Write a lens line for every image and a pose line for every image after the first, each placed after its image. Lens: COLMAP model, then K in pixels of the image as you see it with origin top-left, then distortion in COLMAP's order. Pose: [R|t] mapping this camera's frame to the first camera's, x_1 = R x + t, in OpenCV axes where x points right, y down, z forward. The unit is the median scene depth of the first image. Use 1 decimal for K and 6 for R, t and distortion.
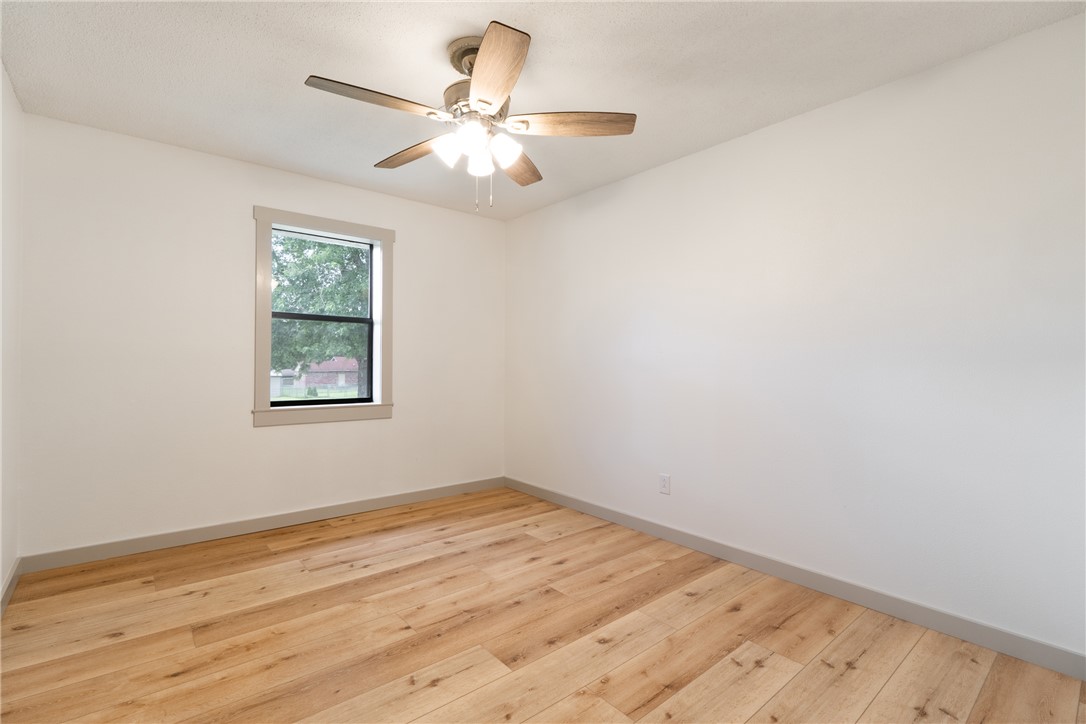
lens RADIAL K [[505.1, 0, 540.6], [0, 505.1, 360.6], [0, 0, 1]] dist [0.019914, 0.000488]
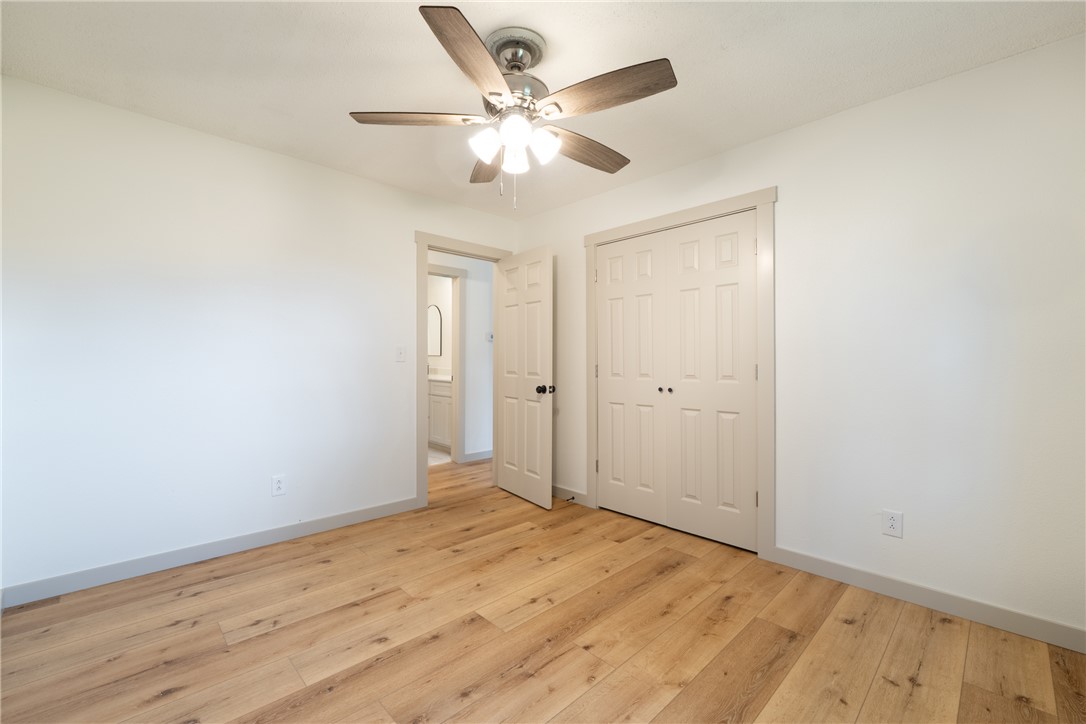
lens RADIAL K [[460.1, 0, 543.6], [0, 460.1, 360.8], [0, 0, 1]] dist [-0.002193, -0.000343]
pose [[-0.997054, -0.012063, -0.075747, -0.111928], [-0.012240, 0.999923, 0.001878, -0.001535], [0.075718, 0.002800, -0.997125, 1.824569]]
